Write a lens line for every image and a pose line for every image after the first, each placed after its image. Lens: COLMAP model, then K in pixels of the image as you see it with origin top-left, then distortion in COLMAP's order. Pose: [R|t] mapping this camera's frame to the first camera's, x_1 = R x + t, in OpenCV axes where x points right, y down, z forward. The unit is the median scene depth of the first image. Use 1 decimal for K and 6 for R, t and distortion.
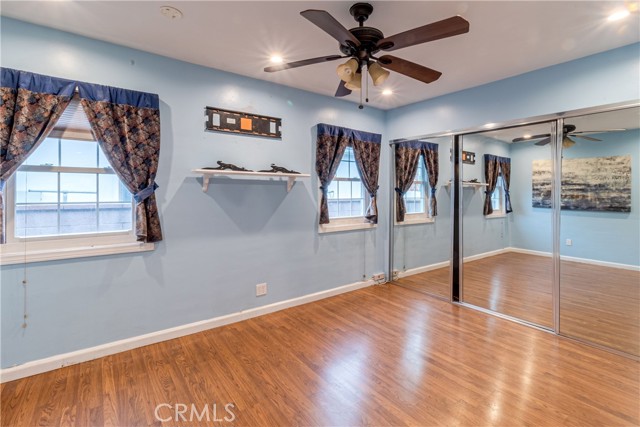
lens RADIAL K [[298.4, 0, 323.7], [0, 298.4, 192.4], [0, 0, 1]] dist [-0.000777, 0.001774]
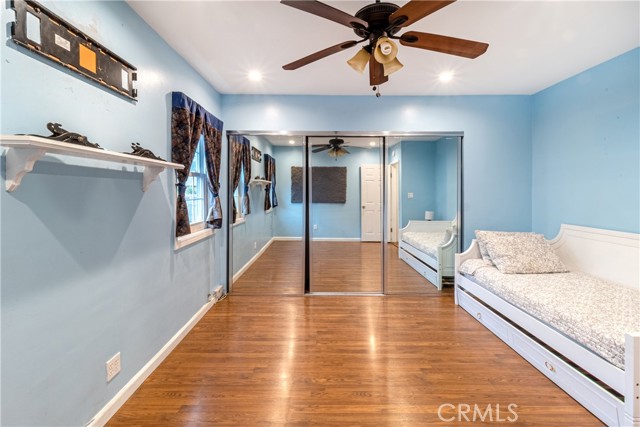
lens RADIAL K [[298.4, 0, 322.9], [0, 298.4, 192.6], [0, 0, 1]] dist [-0.000777, 0.001774]
pose [[0.610319, -0.009906, 0.792094, -0.375251], [0.001177, 0.999932, 0.011598, -0.004570], [-0.792155, -0.006146, 0.610290, 0.325693]]
